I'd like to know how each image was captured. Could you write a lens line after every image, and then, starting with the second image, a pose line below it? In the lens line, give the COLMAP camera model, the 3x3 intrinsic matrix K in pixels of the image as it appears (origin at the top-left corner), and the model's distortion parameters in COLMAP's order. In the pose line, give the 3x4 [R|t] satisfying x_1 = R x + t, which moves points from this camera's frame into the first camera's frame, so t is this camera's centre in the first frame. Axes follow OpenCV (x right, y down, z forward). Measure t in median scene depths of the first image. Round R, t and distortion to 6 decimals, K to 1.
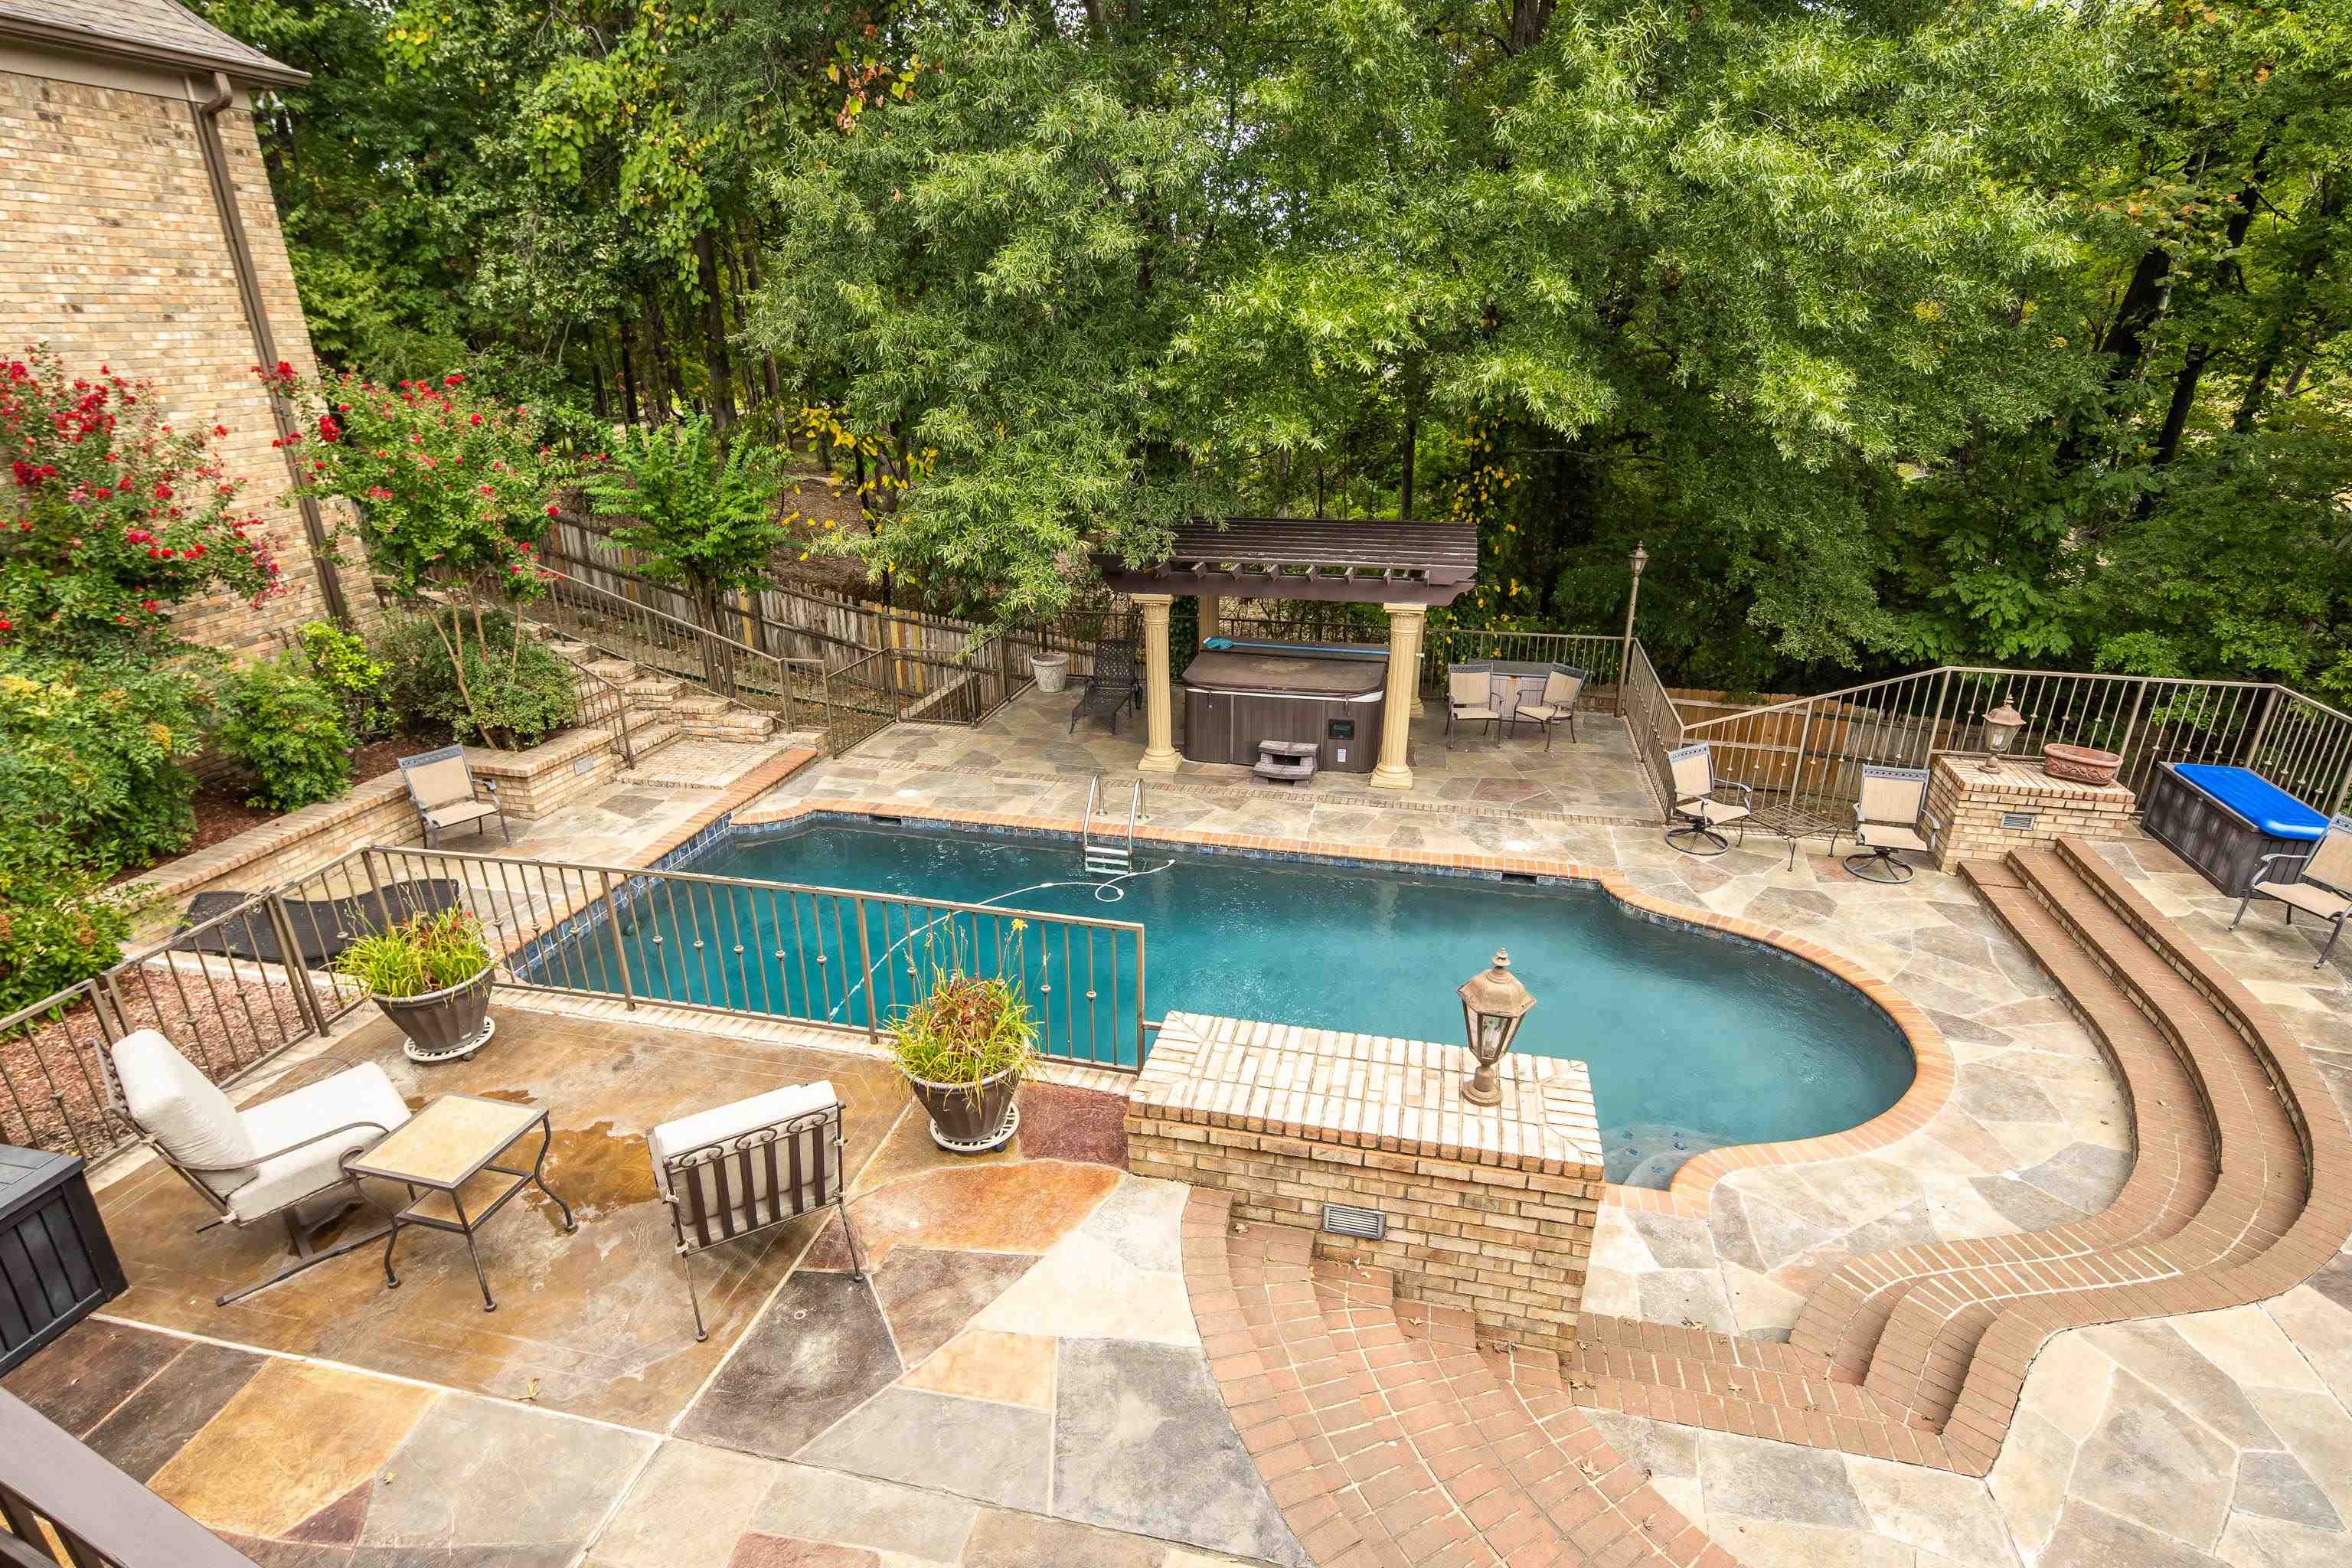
lens RADIAL K [[1179.1, 0, 1185.7], [0, 1179.1, 866.1], [0, 0, 1]] dist [0.003670, -0.004022]
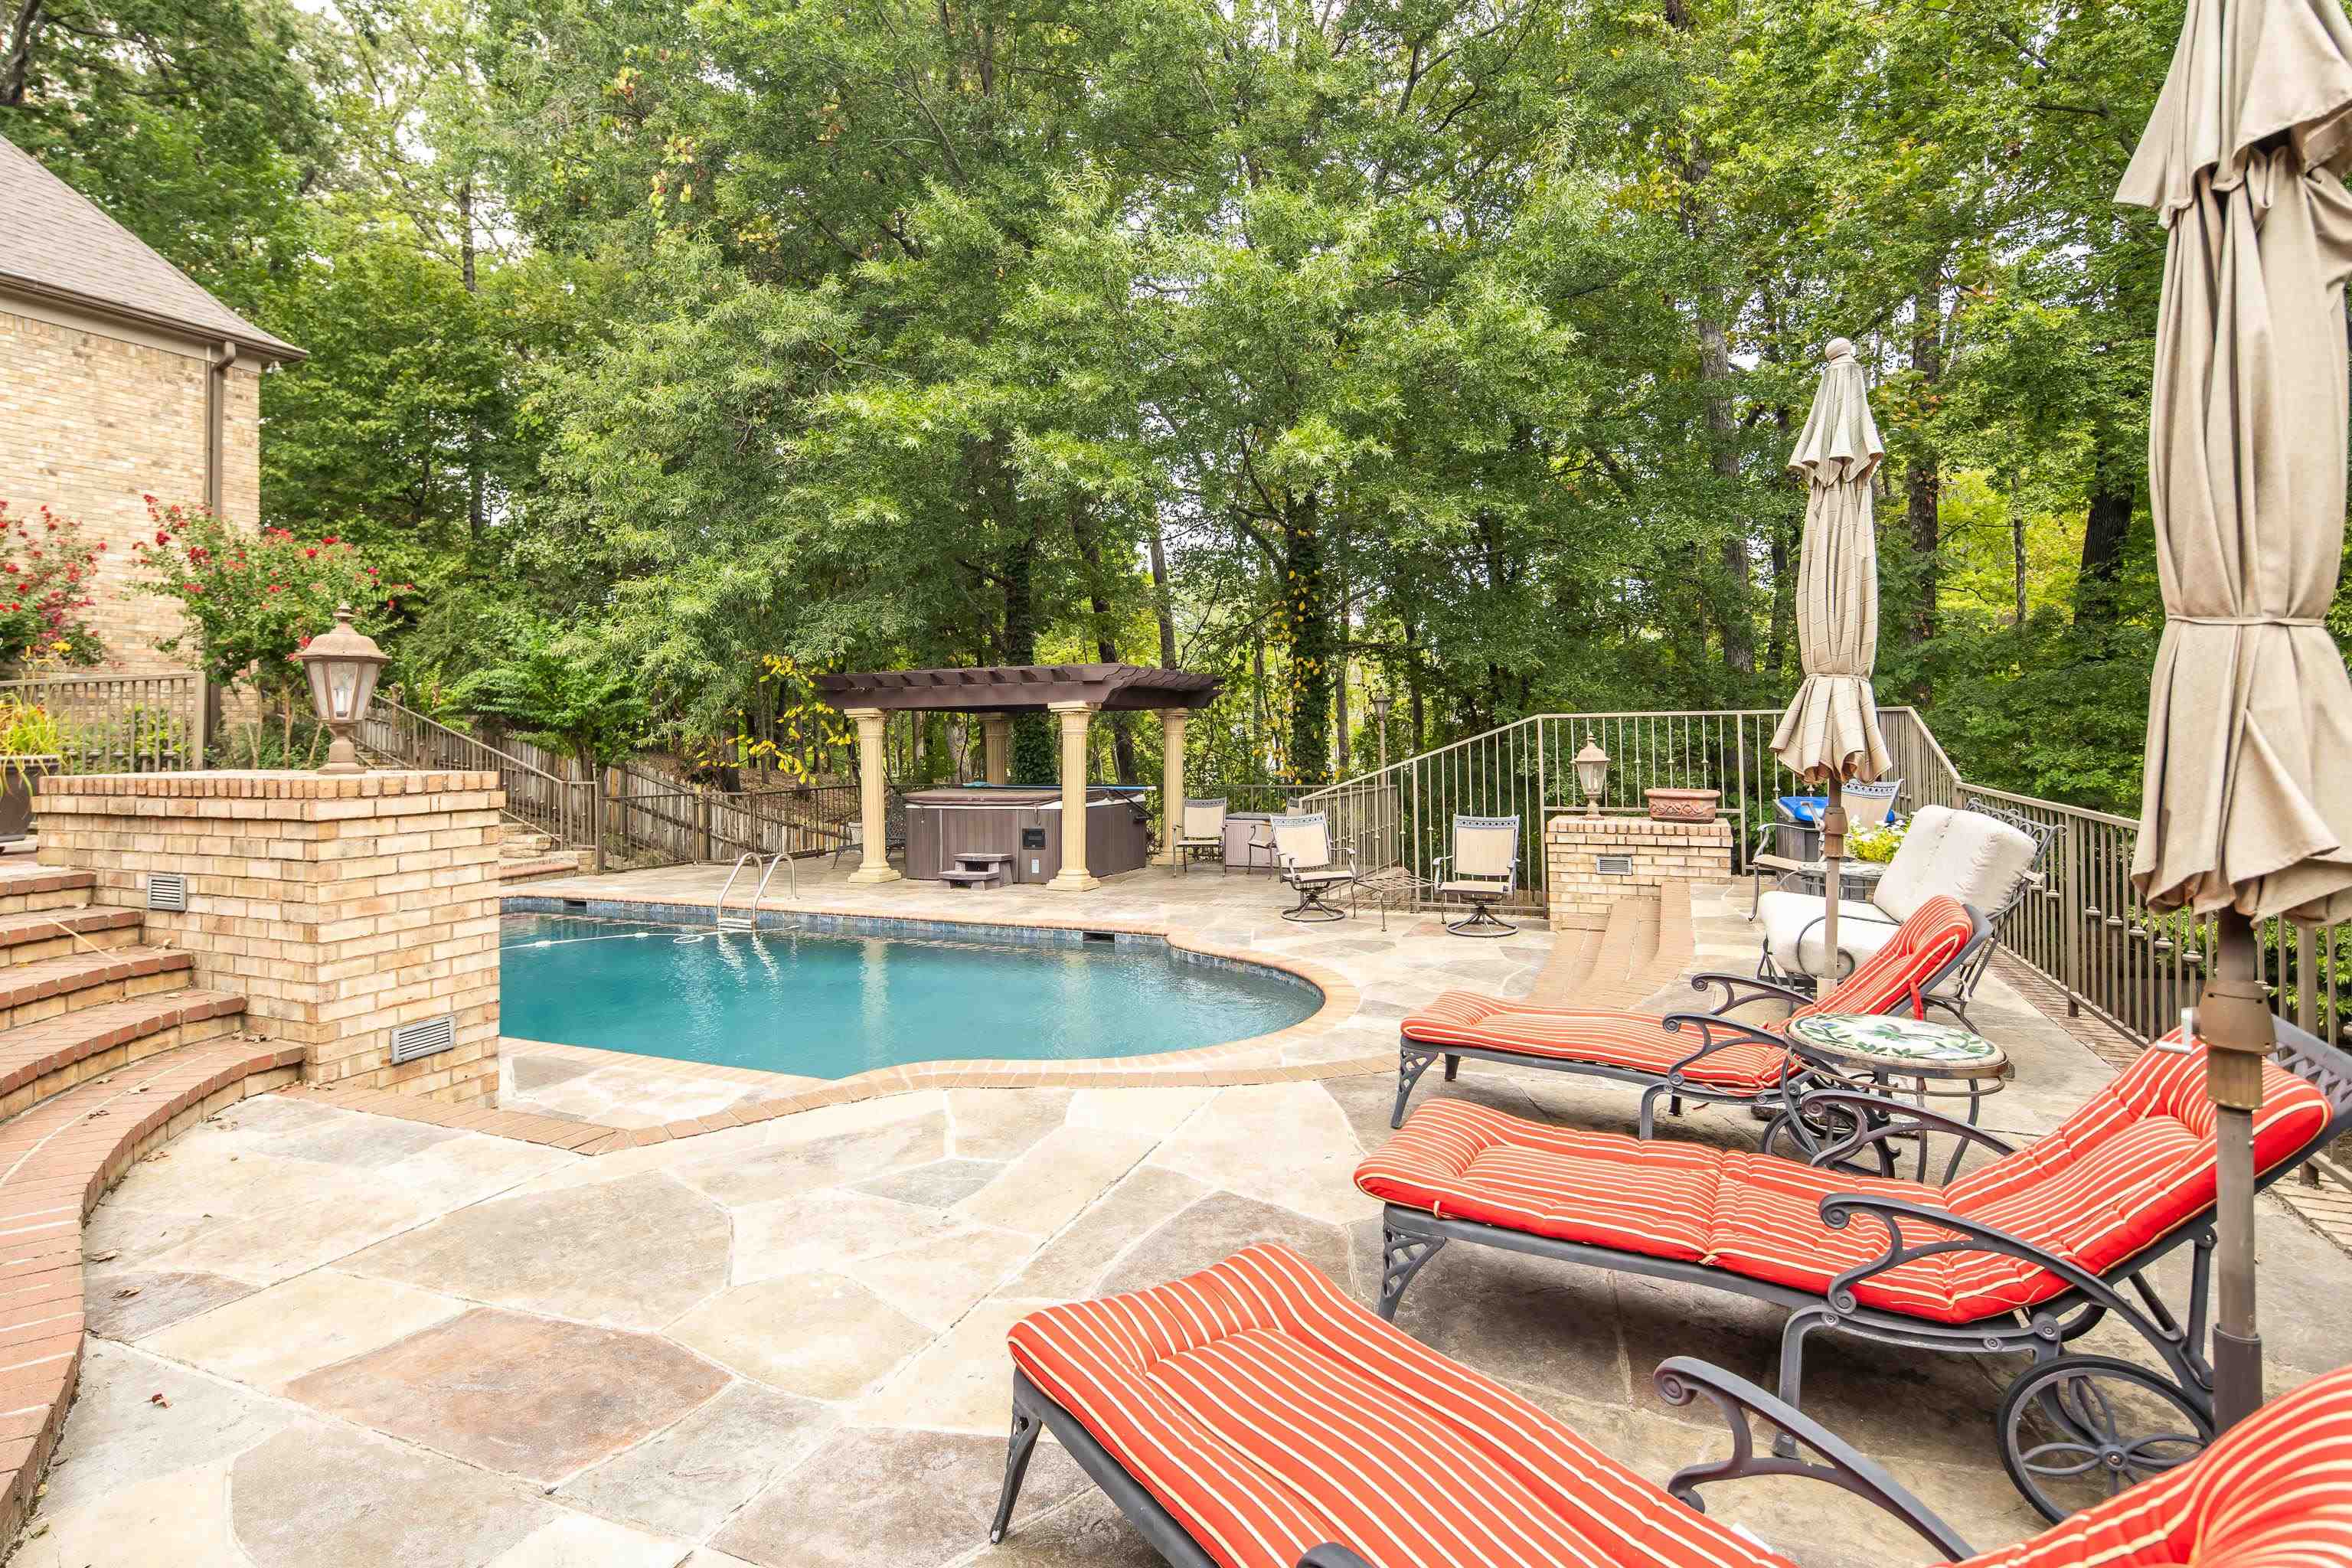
lens RADIAL K [[1179.1, 0, 1178.4], [0, 1179.1, 733.8], [0, 0, 1]] dist [0.003670, -0.004022]
pose [[0.983980, -0.008767, -0.178062, 0.536600], [-0.065567, 0.910990, -0.407183, 0.250363], [0.165783, 0.412335, 0.895821, 0.114801]]
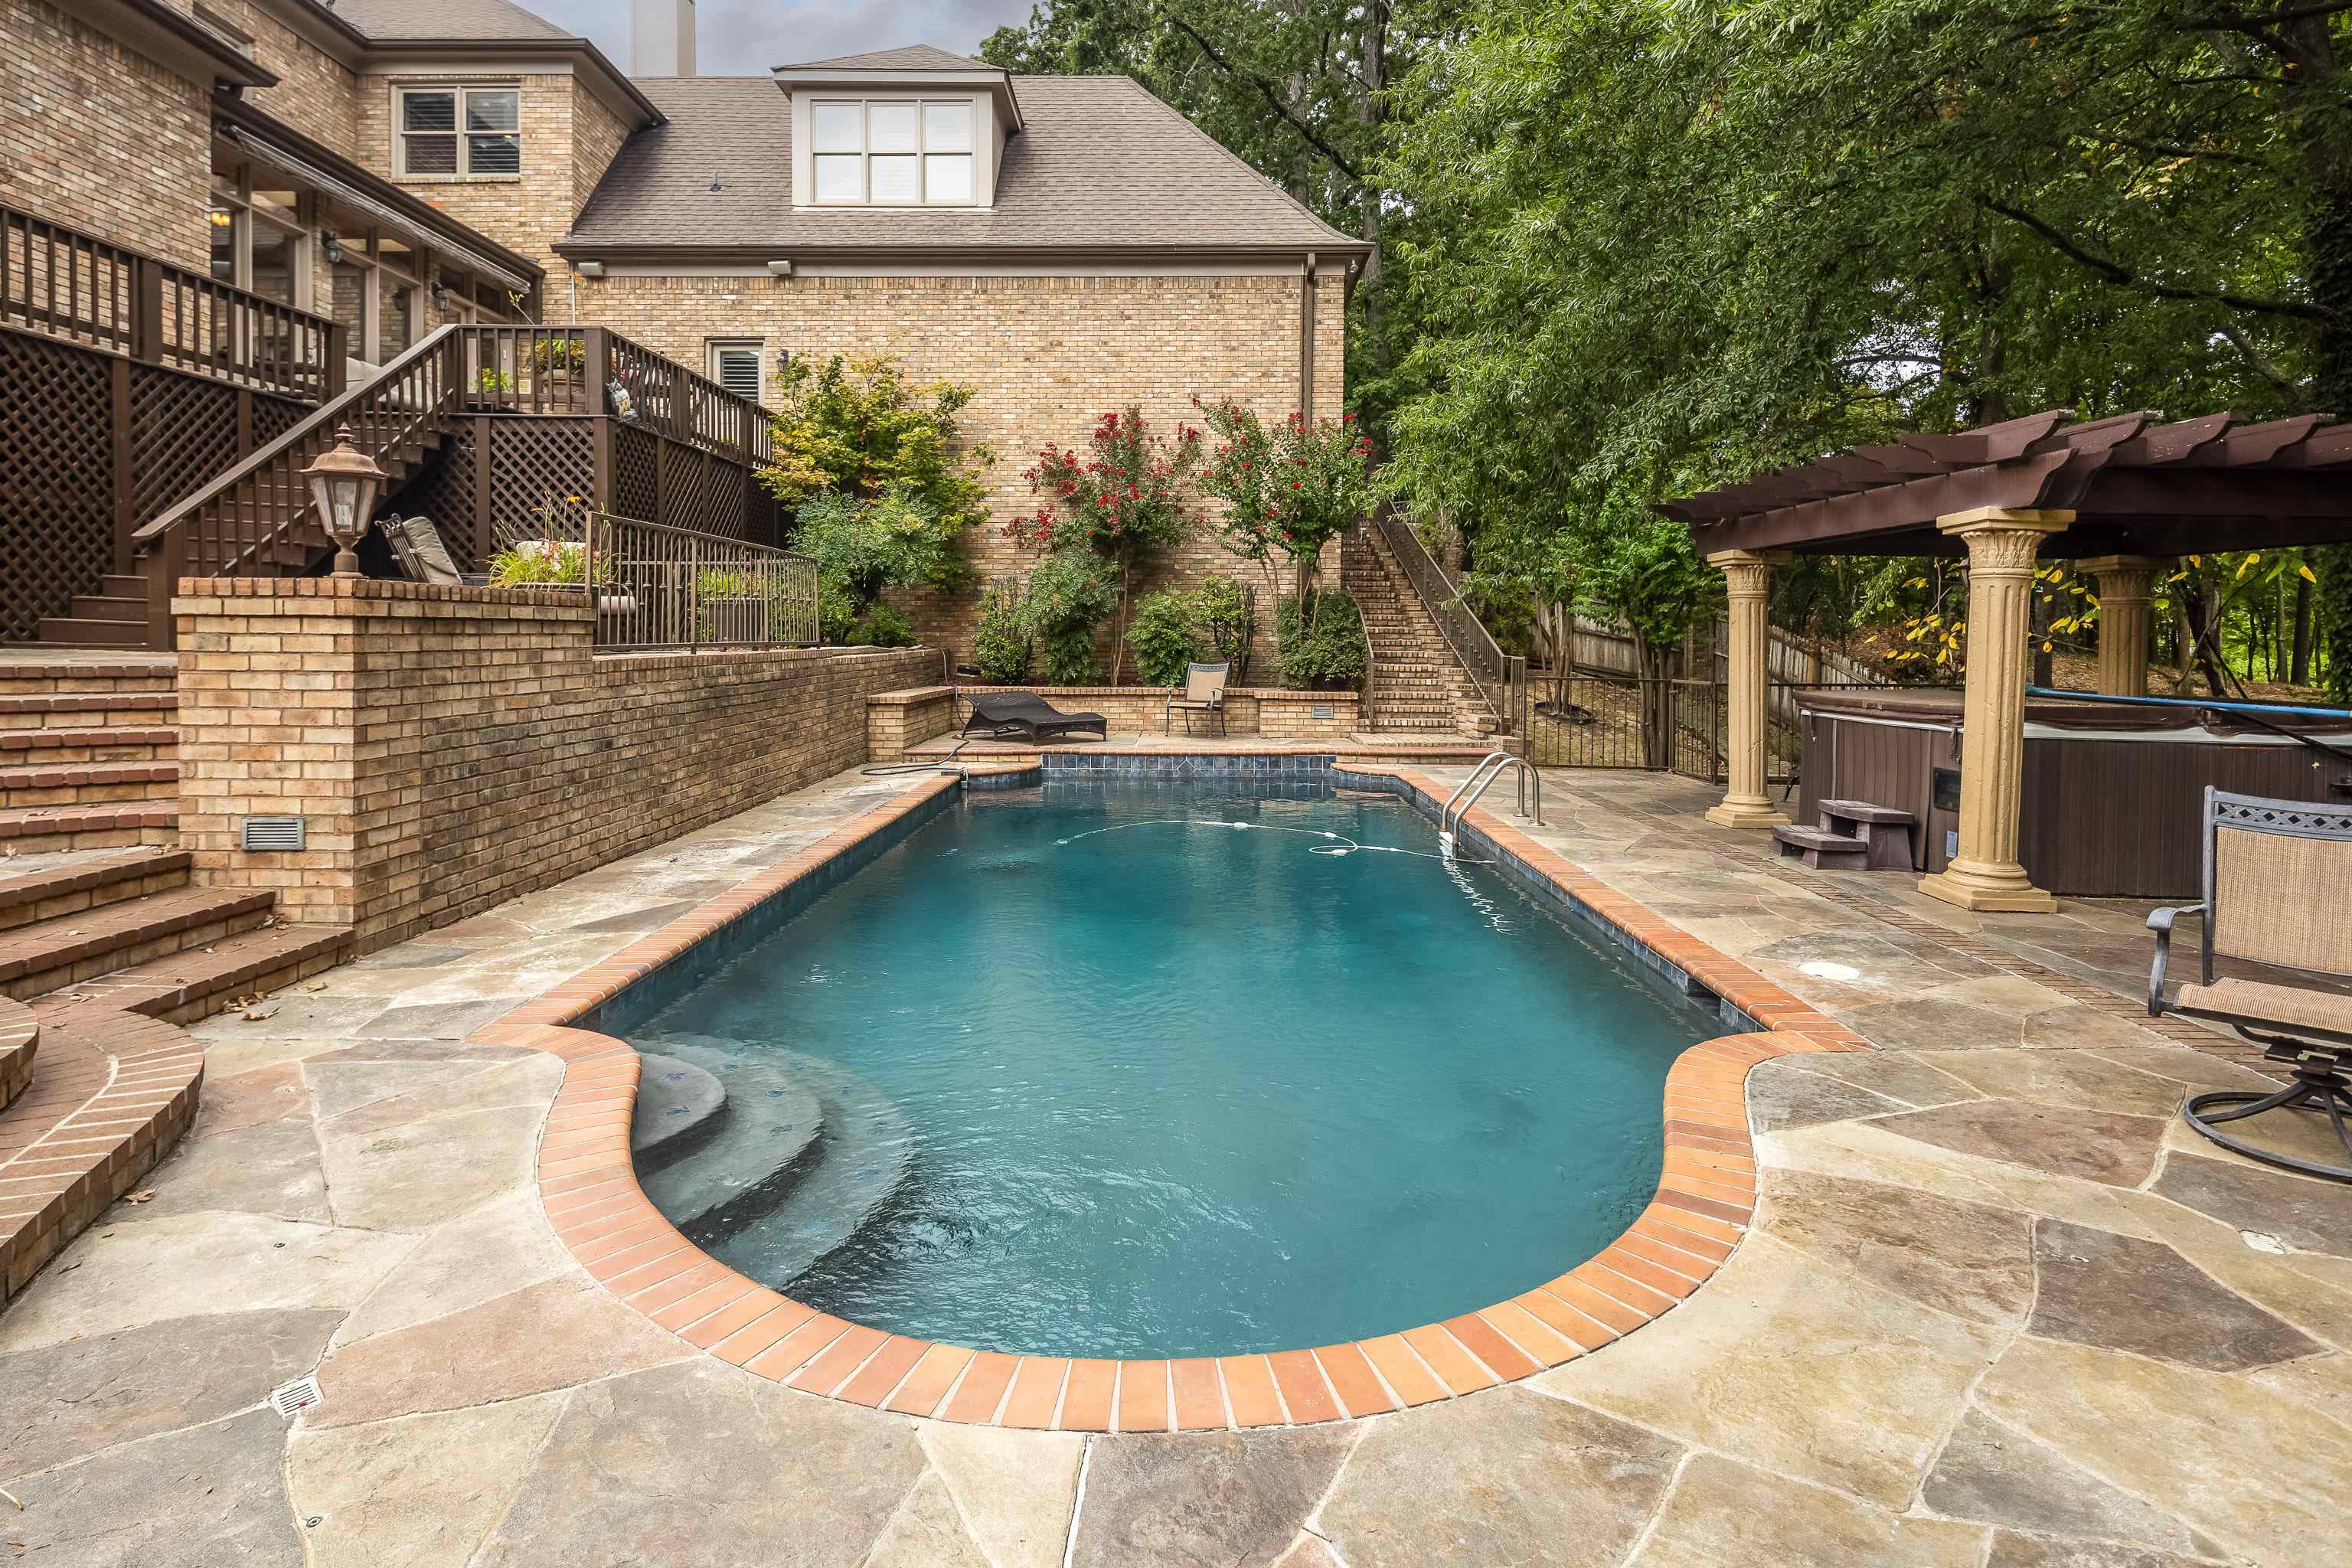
lens RADIAL K [[1179.1, 0, 1141.9], [0, 1179.1, 662.5], [0, 0, 1]] dist [0.003670, -0.004022]
pose [[0.199359, 0.030554, -0.979450, 0.696882], [-0.417291, 0.907006, -0.056642, 0.010942], [0.886636, 0.420008, 0.193570, 0.711041]]
